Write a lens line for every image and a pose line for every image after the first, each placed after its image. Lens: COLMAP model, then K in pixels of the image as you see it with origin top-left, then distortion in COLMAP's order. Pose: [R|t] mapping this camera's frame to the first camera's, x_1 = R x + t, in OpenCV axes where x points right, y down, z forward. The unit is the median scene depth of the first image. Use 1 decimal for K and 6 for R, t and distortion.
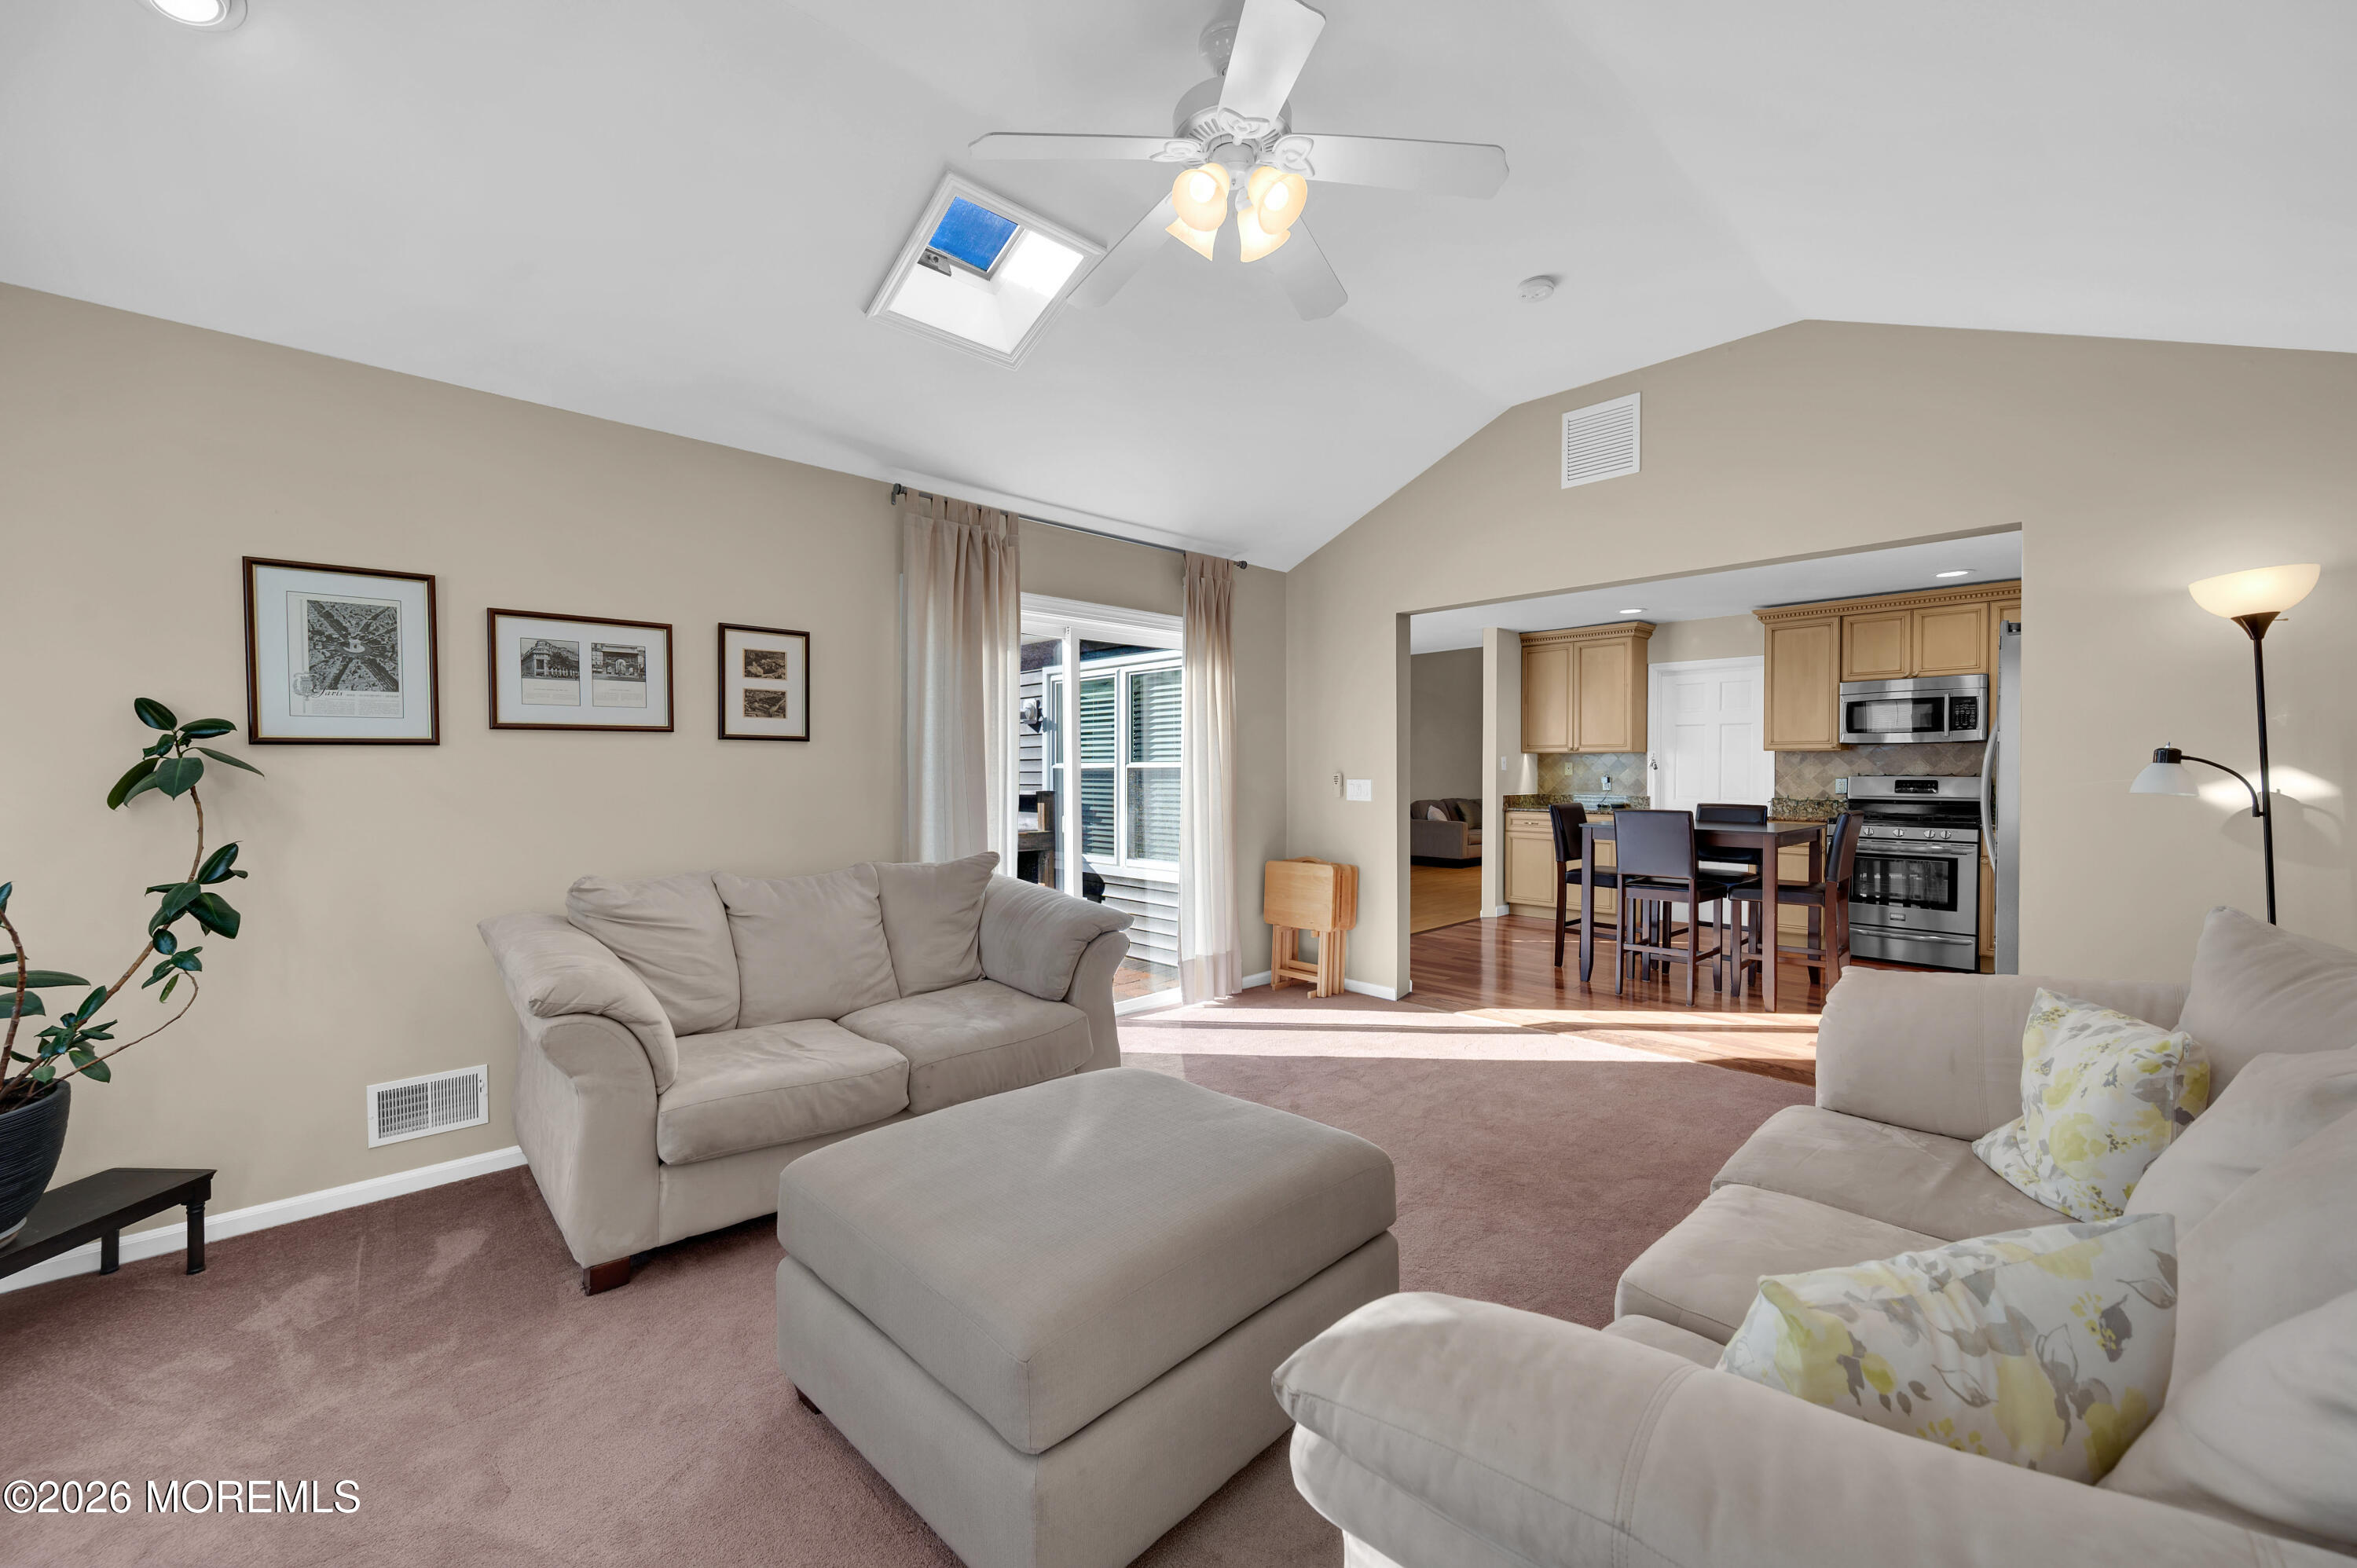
lens RADIAL K [[937.4, 0, 1182.7], [0, 937.4, 781.6], [0, 0, 1]] dist [0.013993, 0.000026]
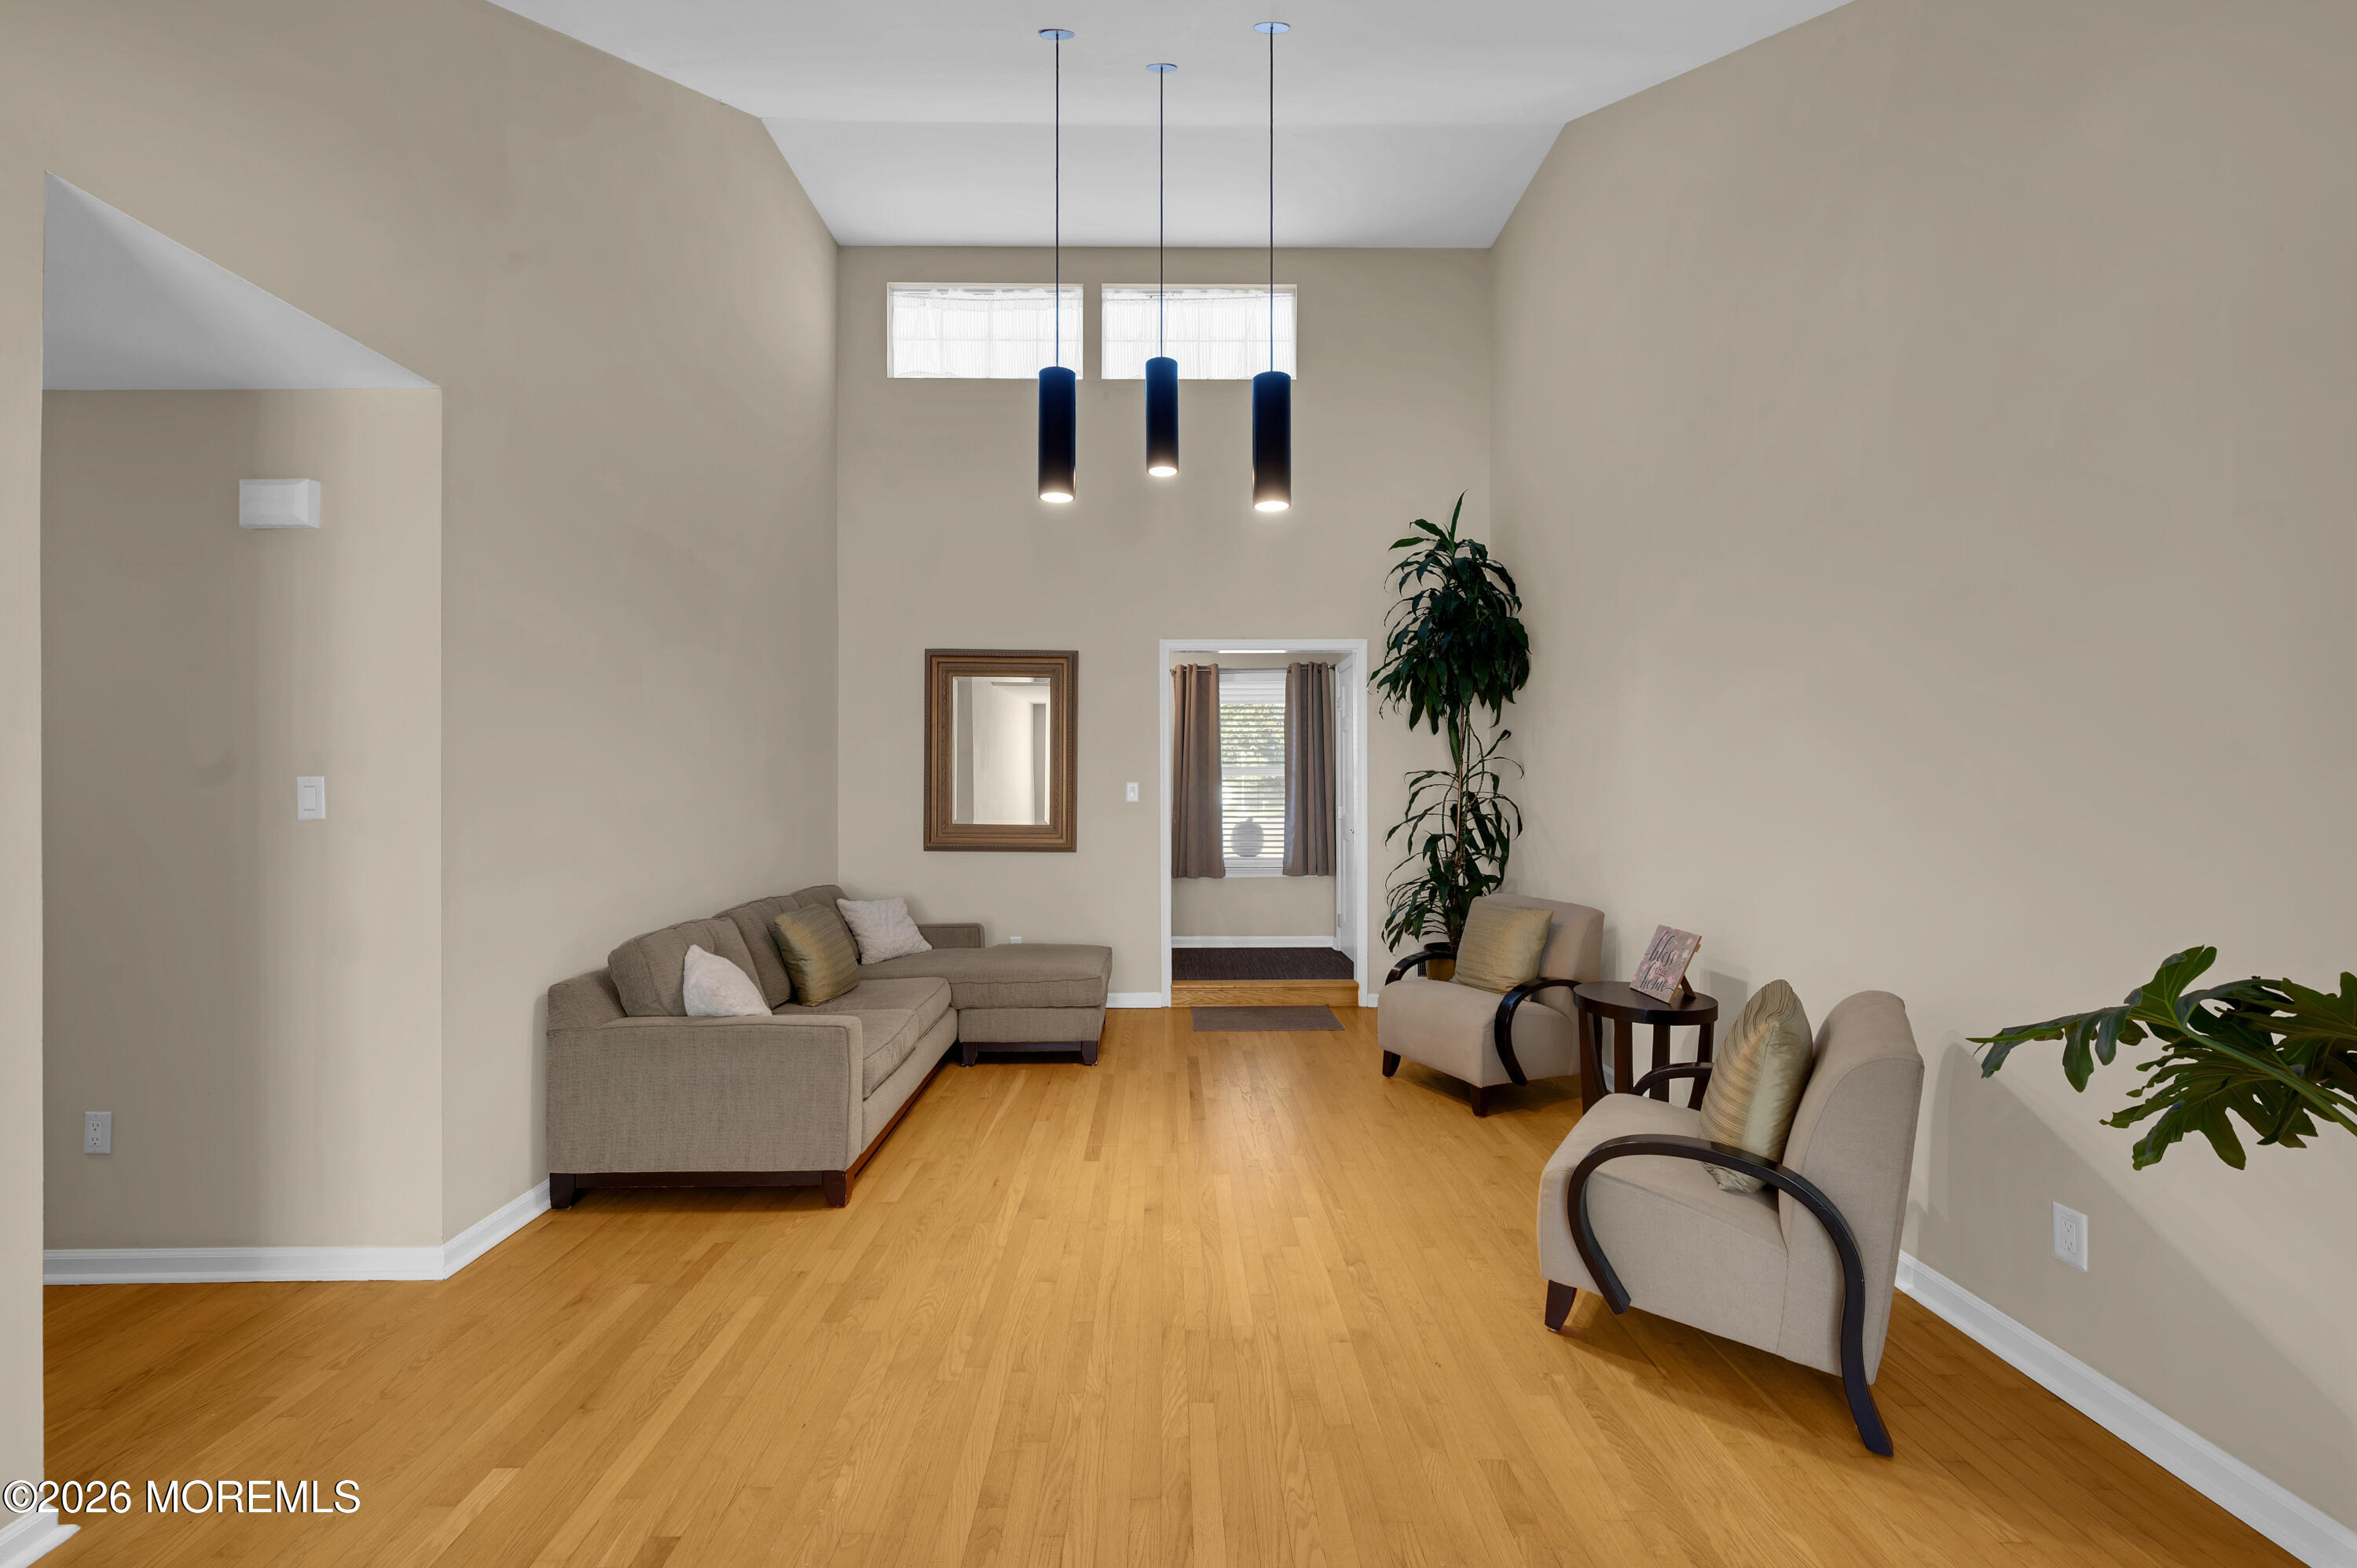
lens RADIAL K [[938.7, 0, 1169.5], [0, 938.7, 784.9], [0, 0, 1]] dist [0.000196, -0.000166]
pose [[0.687626, 0.001513, 0.726064, 0.304461], [0.010522, 0.999872, -0.012048, -0.029395], [-0.725989, 0.015924, 0.687522, 1.330497]]
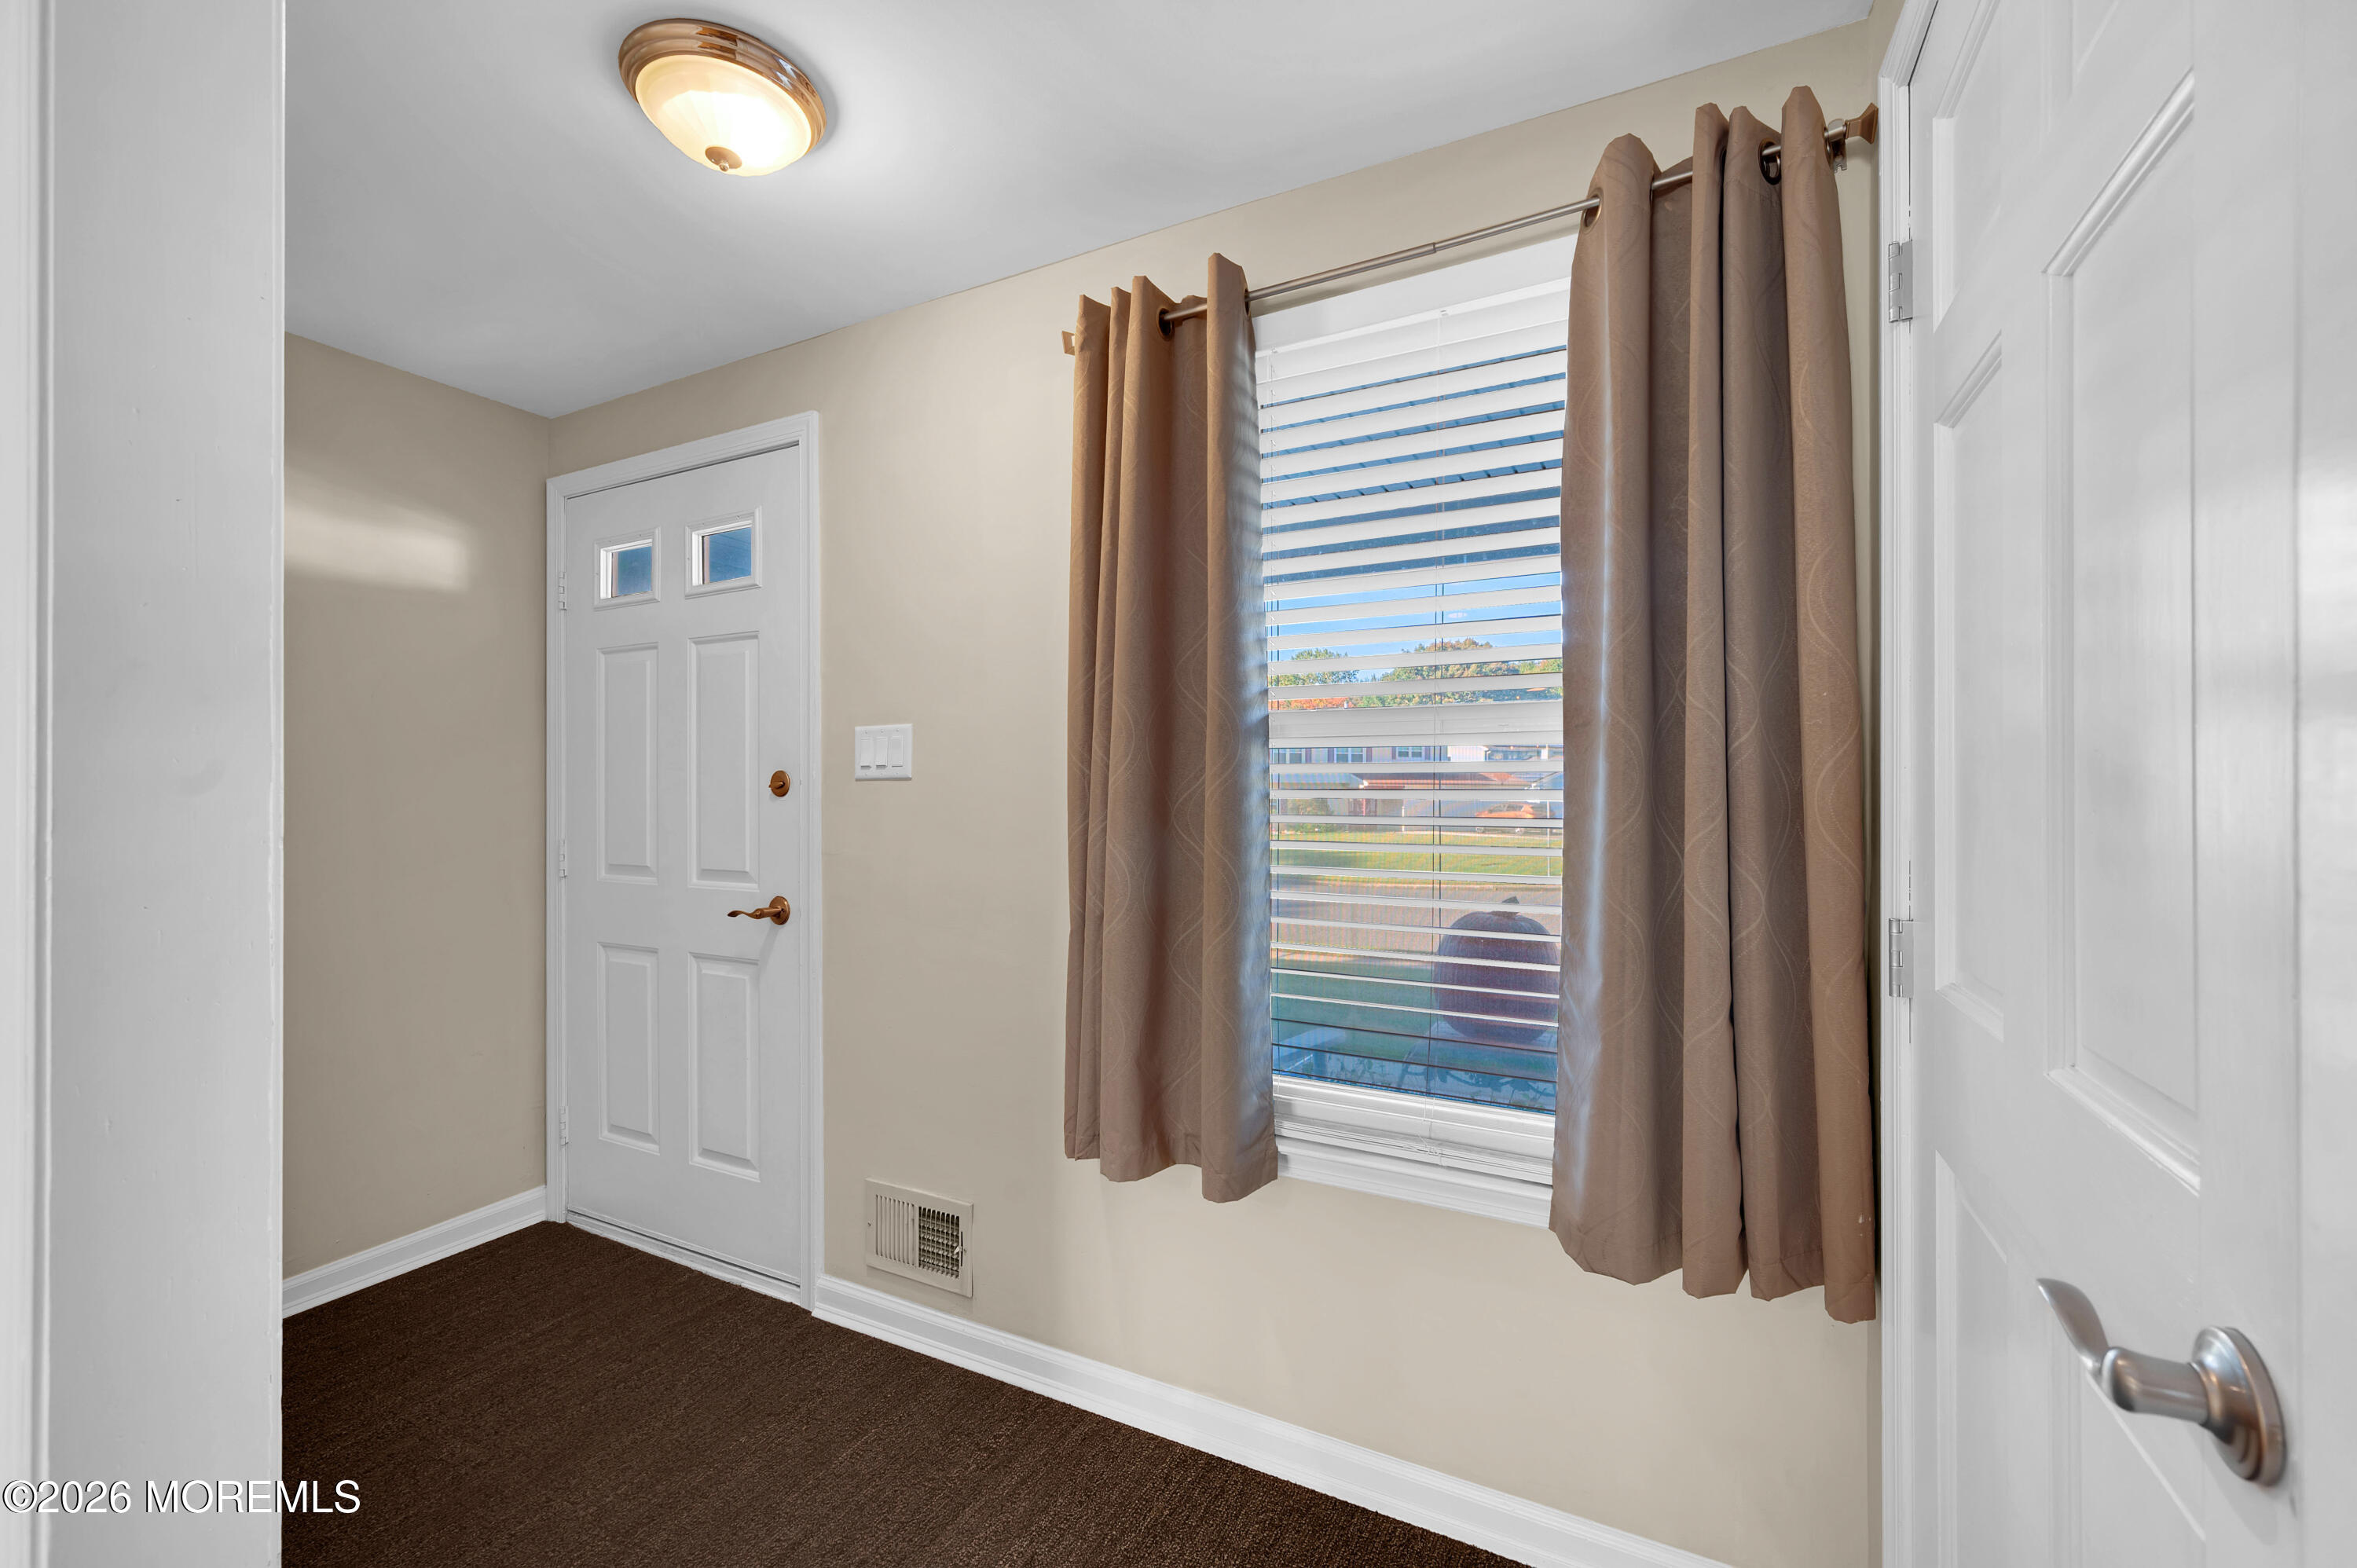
lens RADIAL K [[937.4, 0, 1182.7], [0, 937.4, 781.6], [0, 0, 1]] dist [0.013993, 0.000026]
pose [[0.946689, 0.001394, 0.322147, 1.007715], [0.005424, 0.999780, -0.020264, -0.038123], [-0.322104, 0.020931, 0.946473, 1.784574]]
